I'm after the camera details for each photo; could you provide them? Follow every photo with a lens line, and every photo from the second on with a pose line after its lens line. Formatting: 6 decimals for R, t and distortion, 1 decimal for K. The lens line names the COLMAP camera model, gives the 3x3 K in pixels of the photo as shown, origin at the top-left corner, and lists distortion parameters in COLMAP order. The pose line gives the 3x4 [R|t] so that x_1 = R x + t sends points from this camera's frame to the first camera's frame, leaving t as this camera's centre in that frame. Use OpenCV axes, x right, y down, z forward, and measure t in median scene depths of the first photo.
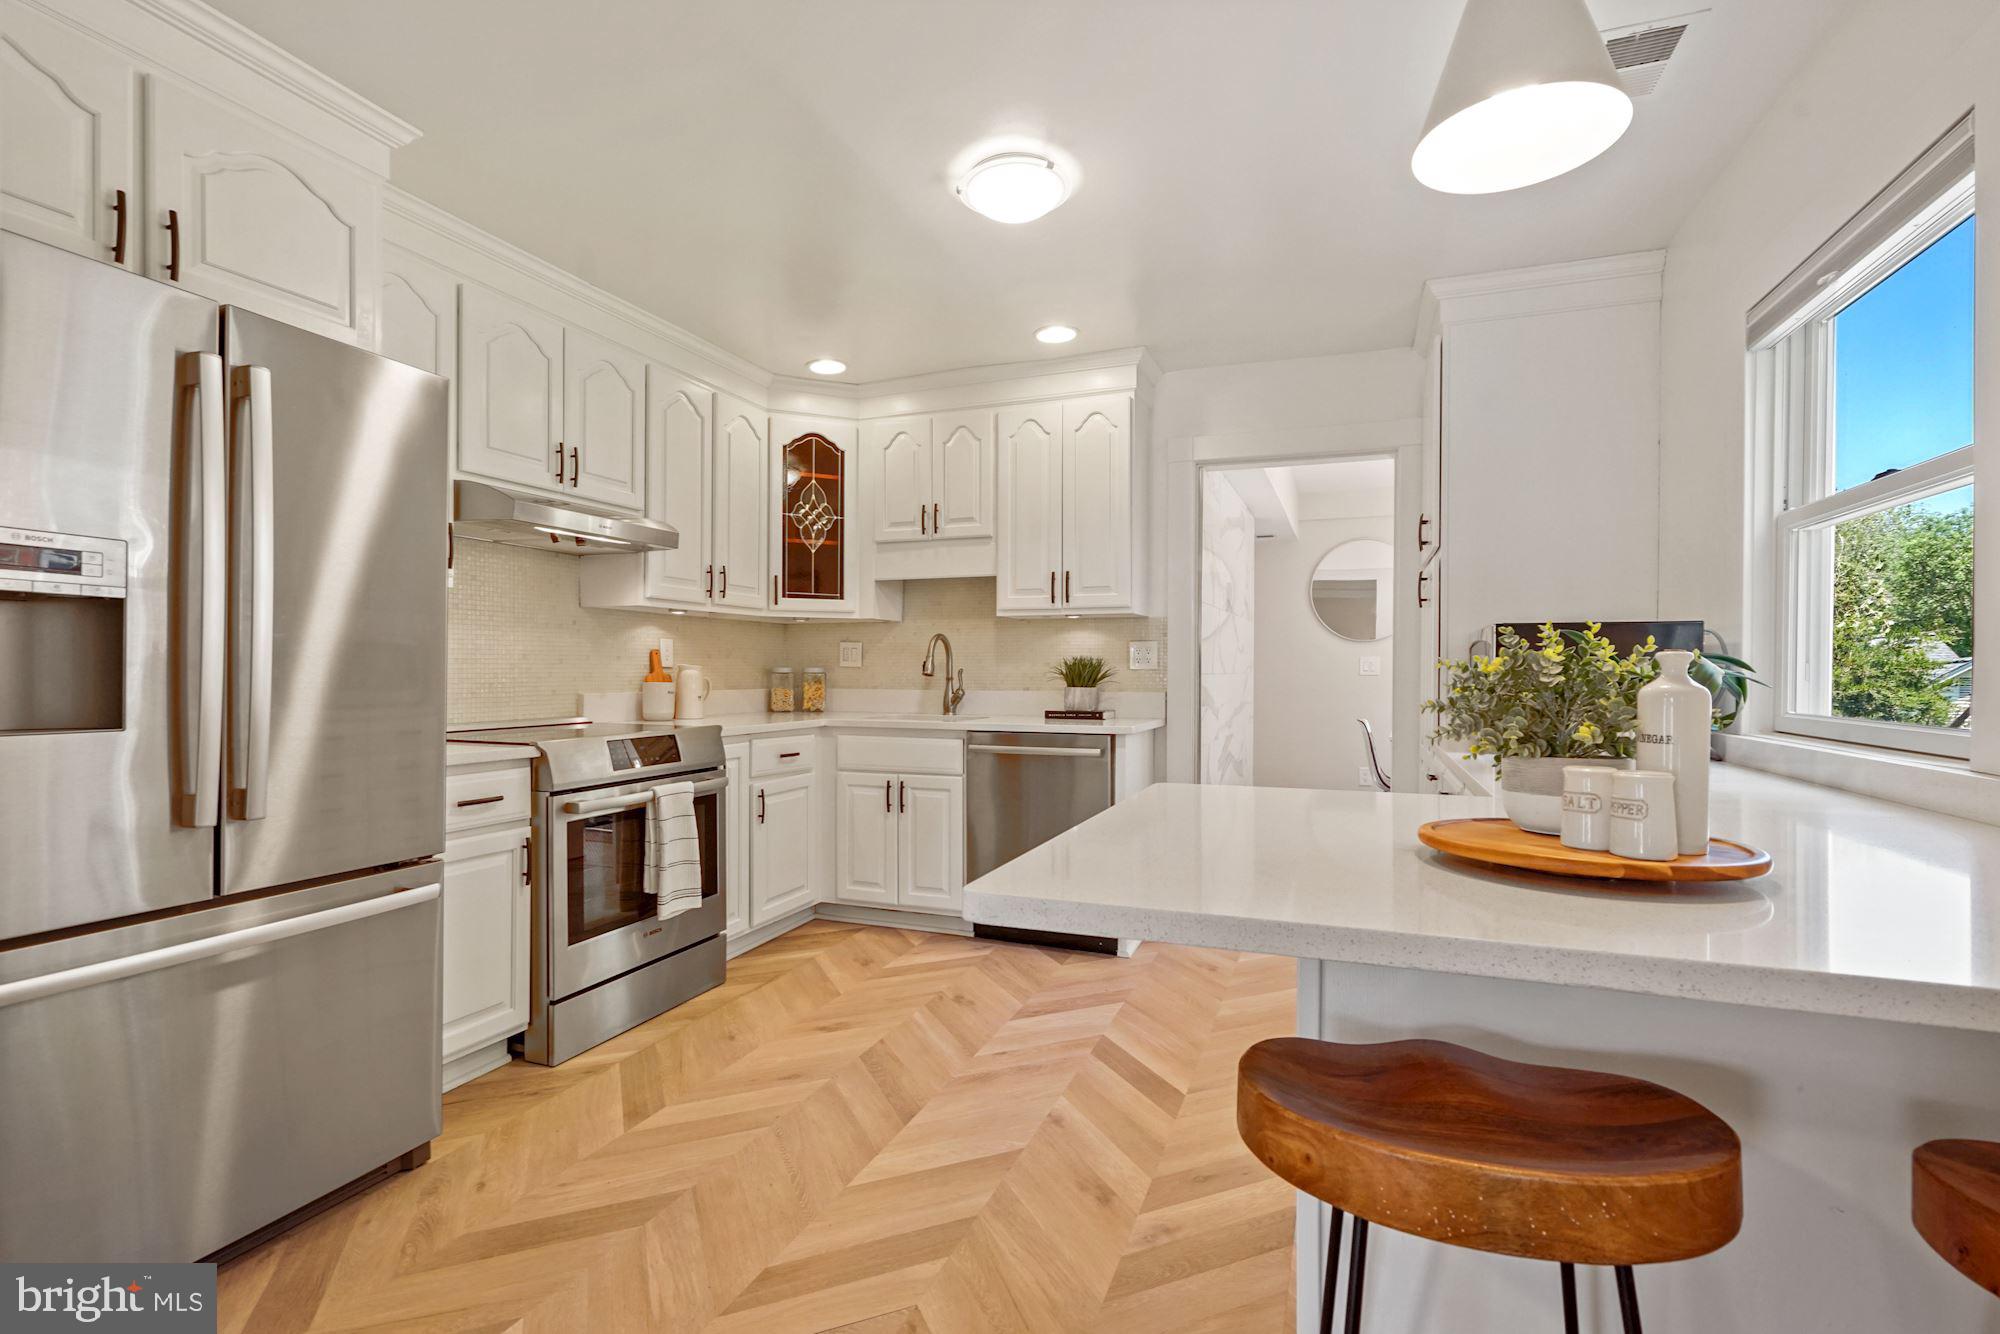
lens RADIAL K [[937.5, 0, 995.5], [0, 937.5, 672.1], [0, 0, 1]] dist [0.000906, 0.000656]
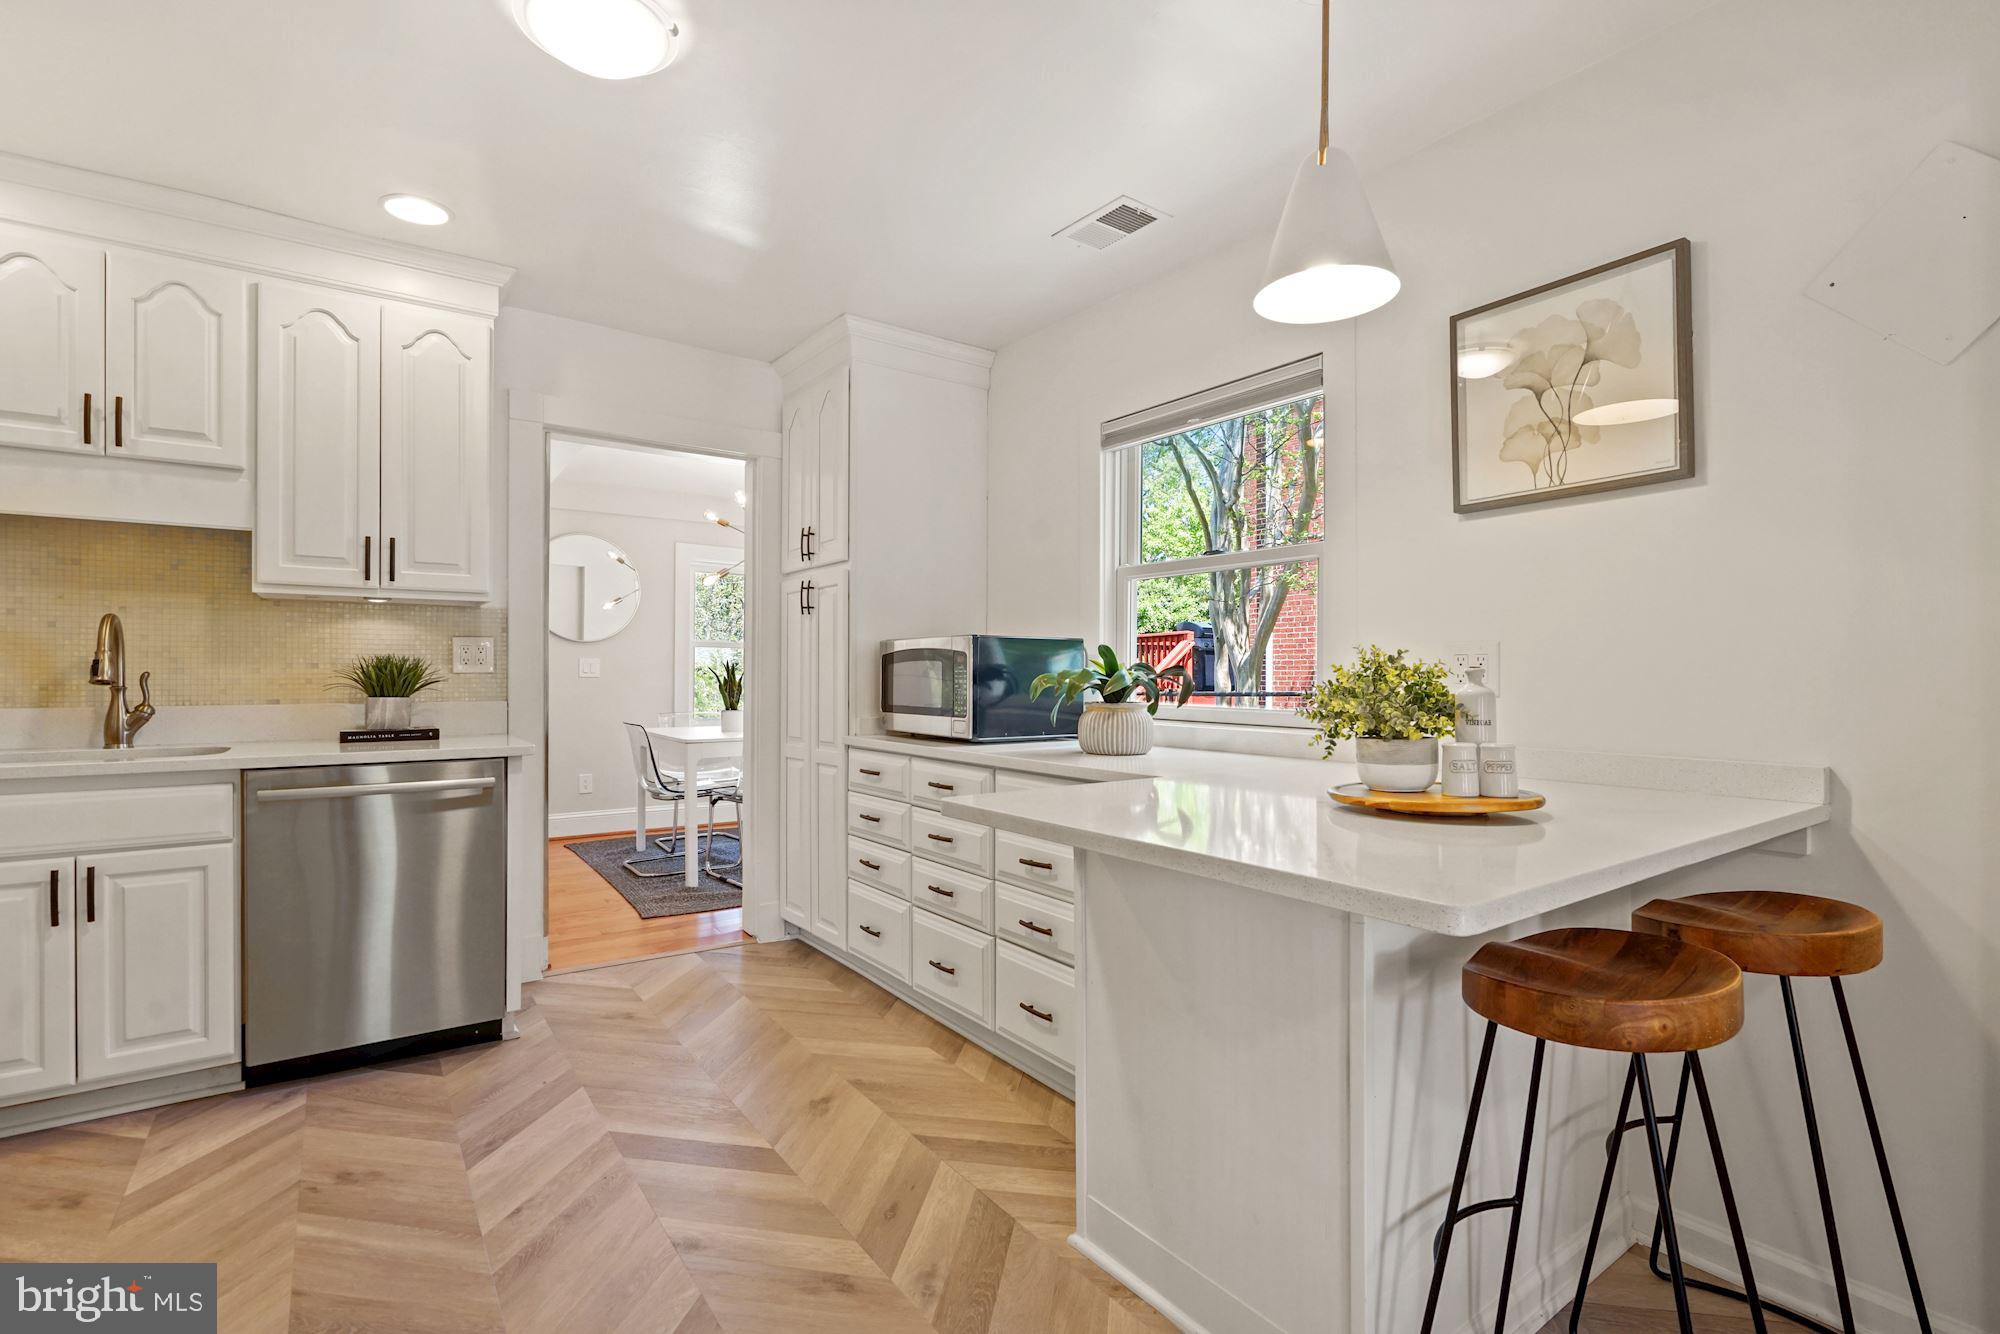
lens RADIAL K [[926.4, 0, 1004.8], [0, 926.4, 672.5], [0, 0, 1]] dist [0.000527, 0.000205]
pose [[0.540731, -0.001177, 0.841195, -0.312821], [0.000998, 0.999999, 0.000758, -0.003903], [-0.841195, 0.000429, 0.540732, 0.246213]]
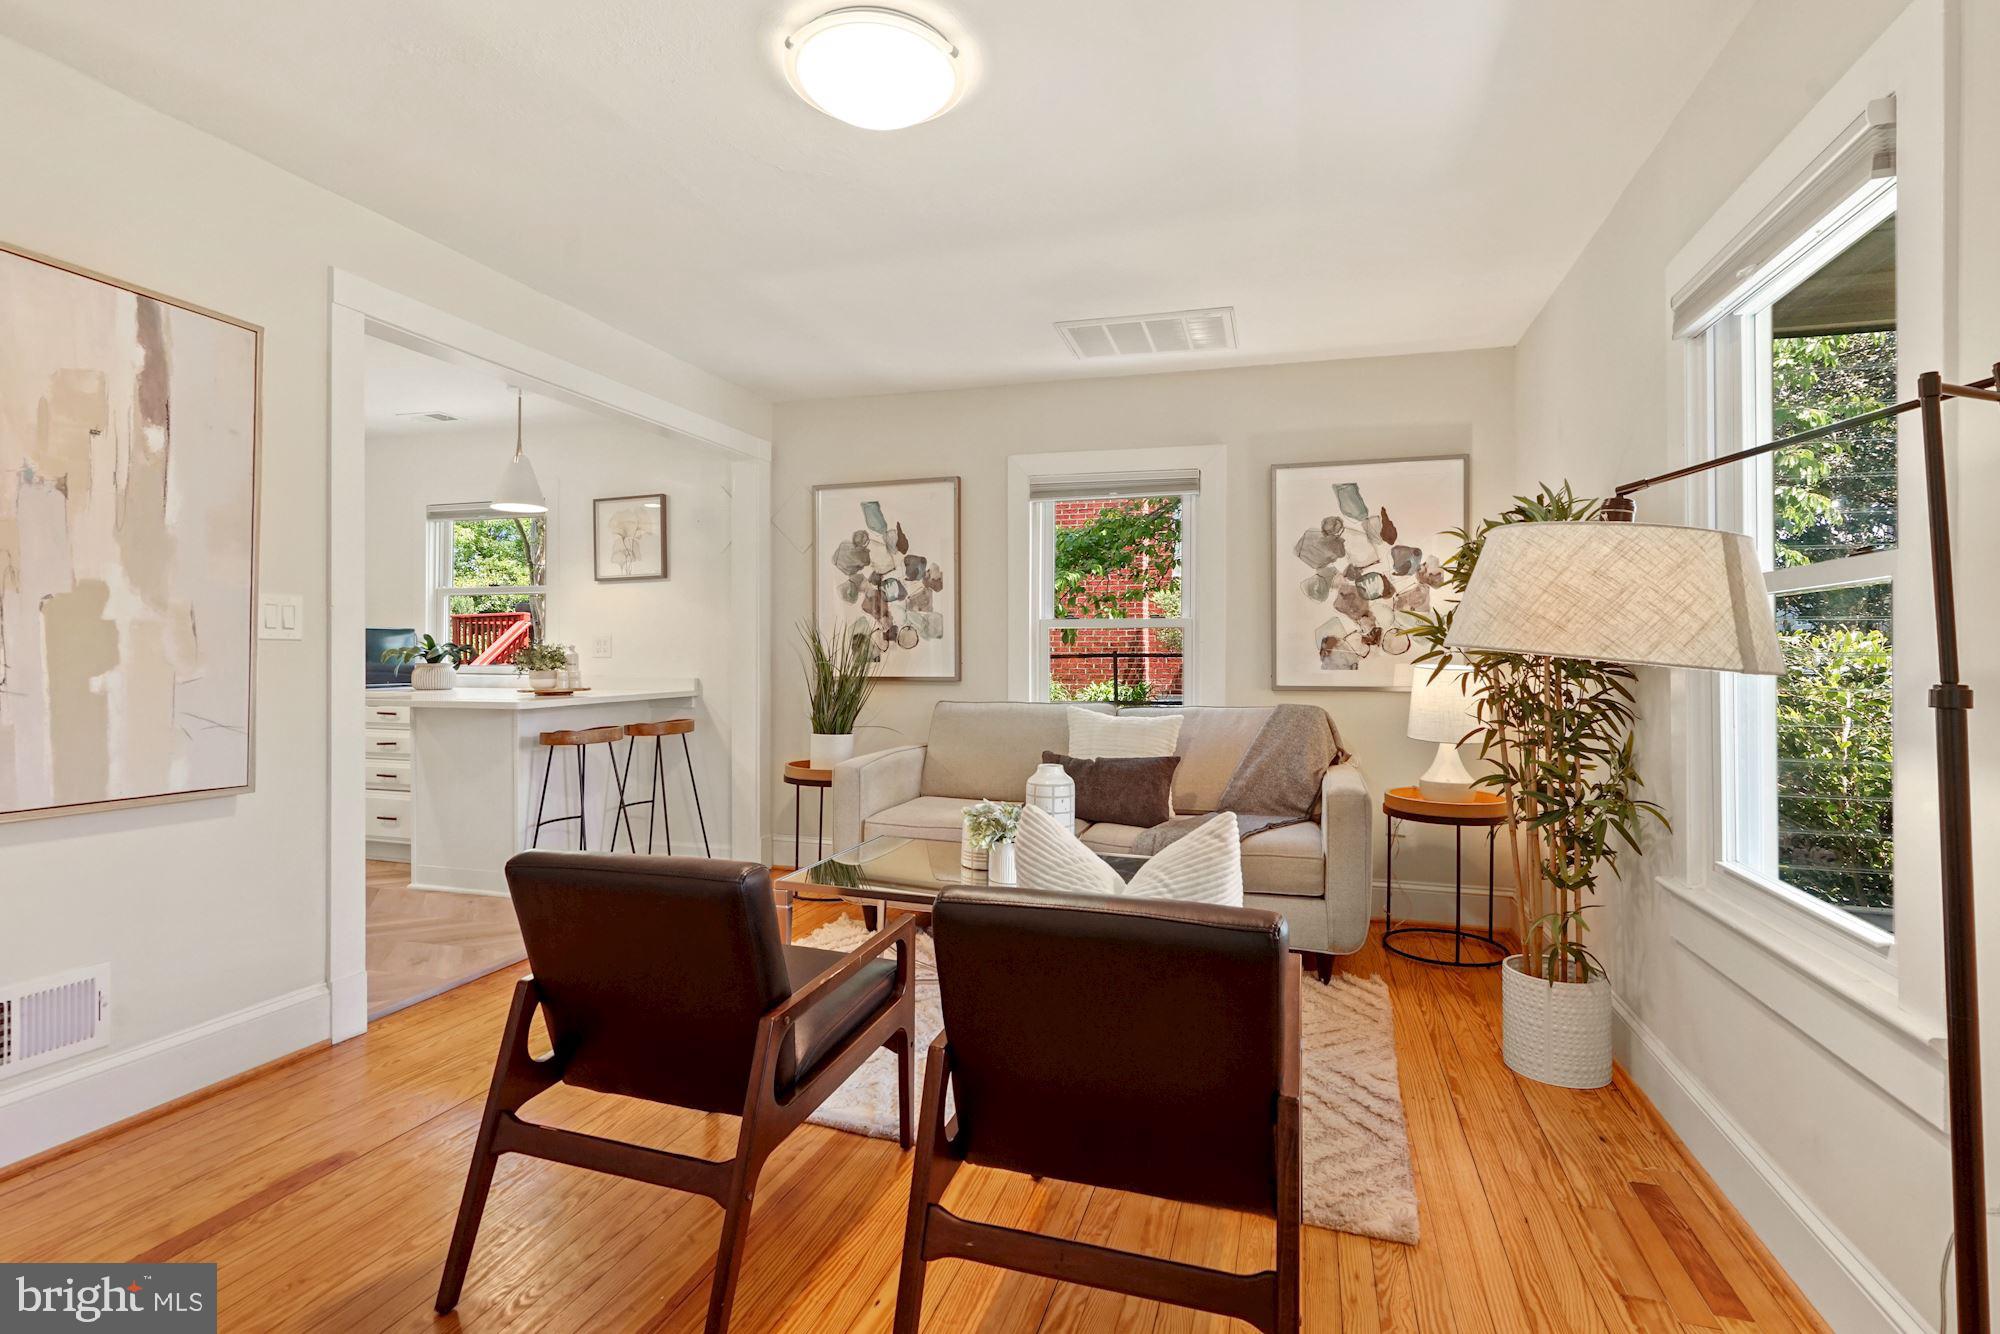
lens RADIAL K [[942.3, 0, 1000.6], [0, 942.3, 647.6], [0, 0, 1]] dist [0.000451, 0.000042]
pose [[-0.067938, 0.000580, 0.997689, -1.207372], [0.003850, 0.999993, -0.000319, 0.000200], [-0.997682, 0.003820, -0.067940, -0.230130]]
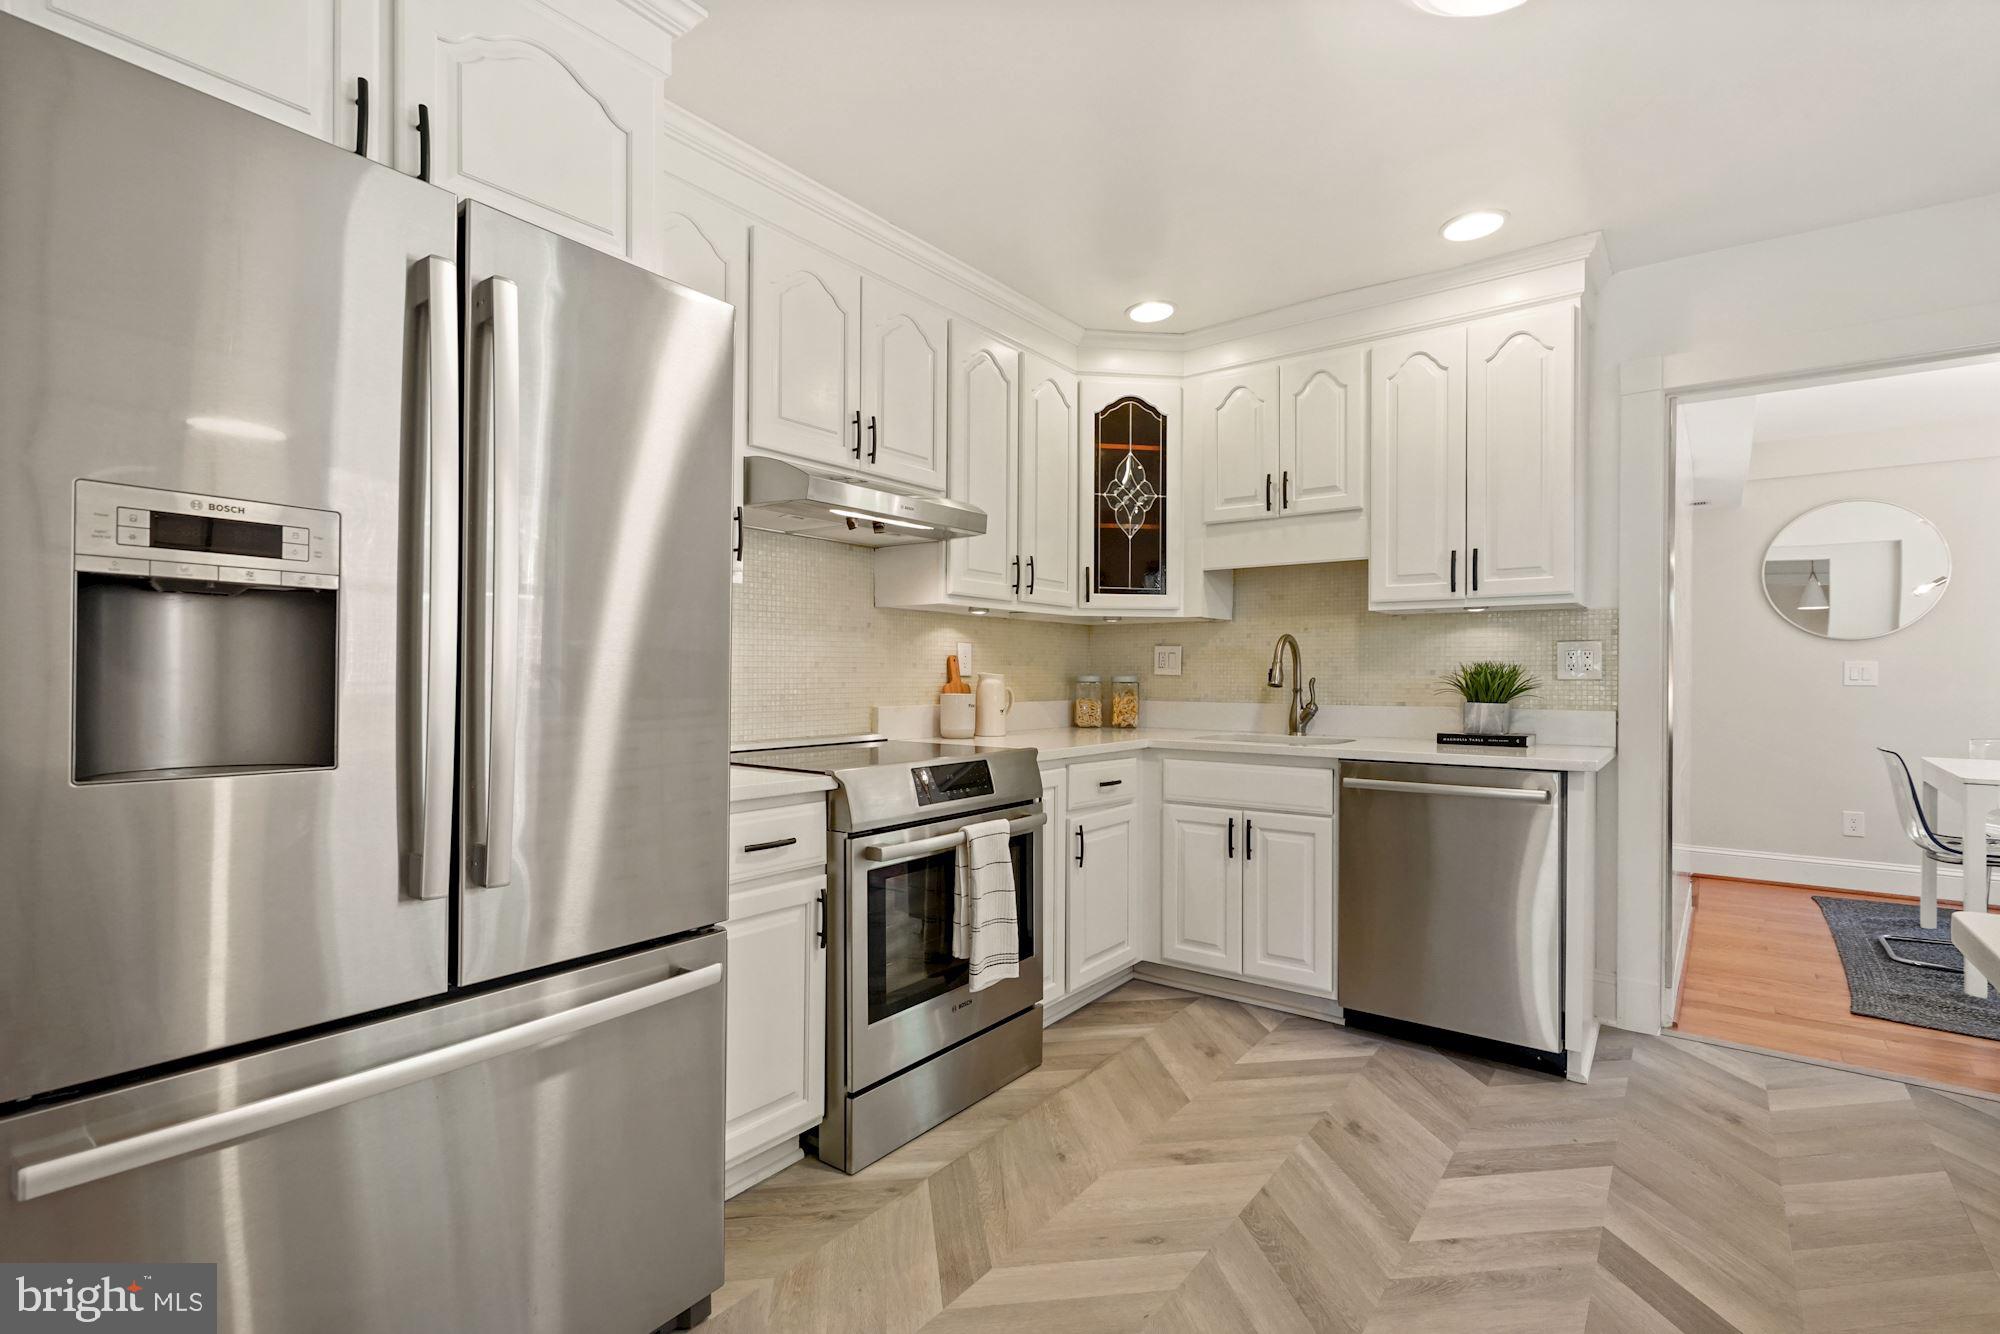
lens RADIAL K [[937.2, 0, 989.9], [0, 937.2, 675.4], [0, 0, 1]] dist [0.000730, 0.000130]
pose [[0.961969, 0.001414, -0.273154, -0.106577], [-0.001927, 0.999997, -0.001612, -0.004967], [0.273151, 0.002077, 0.961969, 0.199227]]
